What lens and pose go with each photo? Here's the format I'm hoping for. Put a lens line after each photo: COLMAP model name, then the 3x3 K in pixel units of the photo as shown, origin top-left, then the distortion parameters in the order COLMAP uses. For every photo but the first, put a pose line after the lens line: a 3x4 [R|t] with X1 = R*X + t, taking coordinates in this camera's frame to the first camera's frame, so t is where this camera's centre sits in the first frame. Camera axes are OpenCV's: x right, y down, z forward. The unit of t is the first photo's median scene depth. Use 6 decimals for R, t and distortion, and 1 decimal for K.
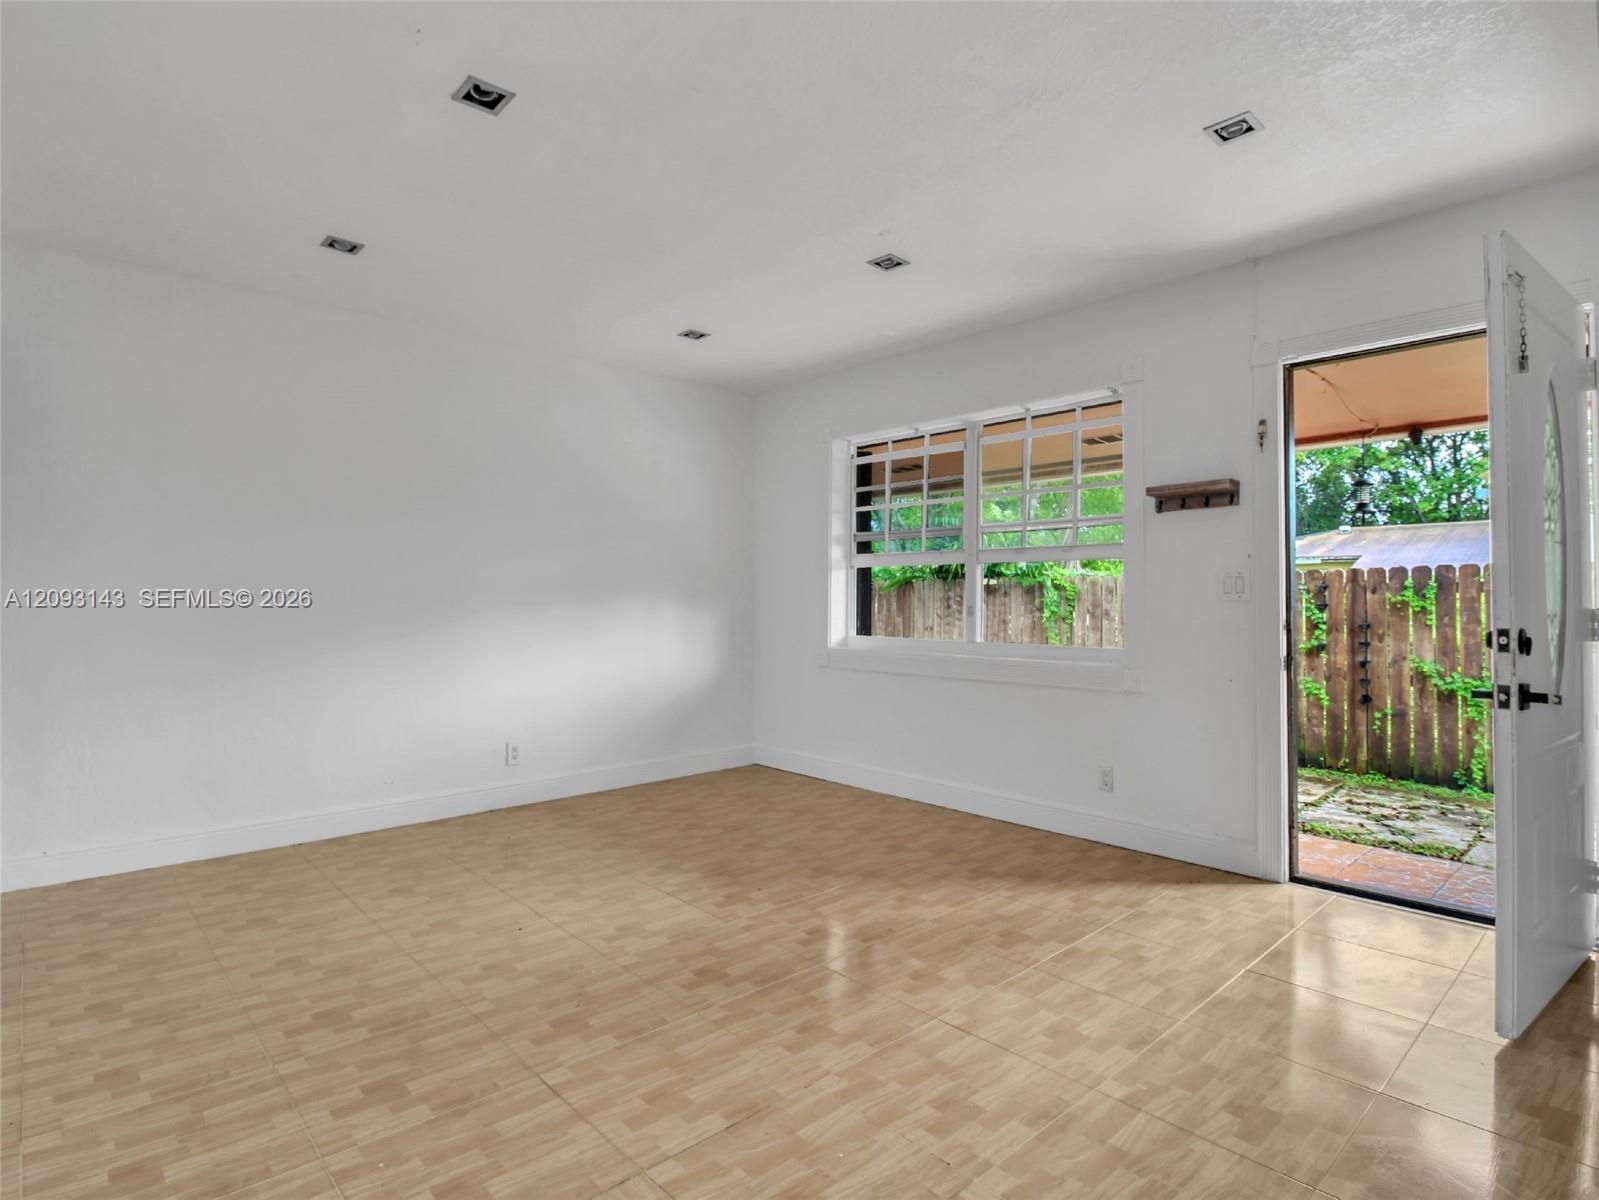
lens RADIAL K [[842.9, 0, 810.4], [0, 842.9, 593.9], [0, 0, 1]] dist [0.003206, -0.014622]
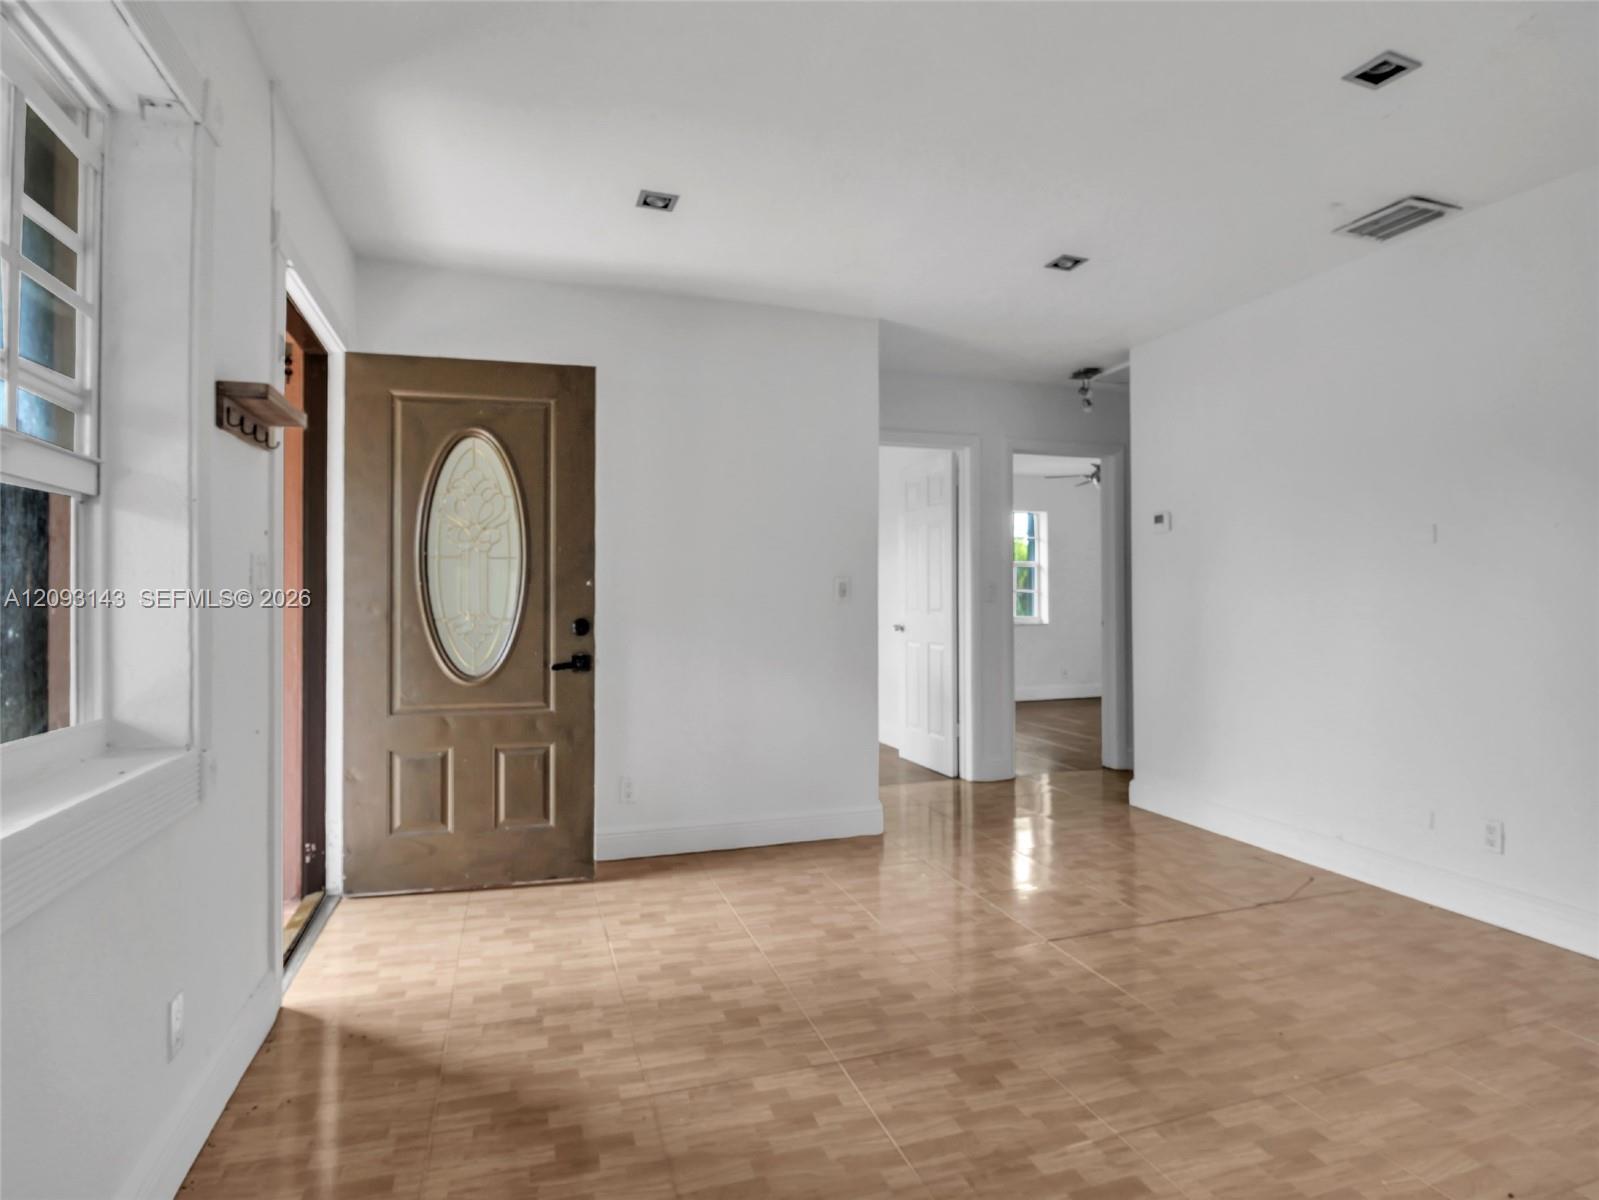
lens RADIAL K [[842.9, 0, 810.4], [0, 842.9, 593.9], [0, 0, 1]] dist [0.003206, -0.014622]
pose [[-0.914561, 0.005005, 0.404417, -0.131885], [-0.002646, 0.999828, -0.018359, 0.013336], [-0.404440, -0.017860, -0.914390, 1.542339]]
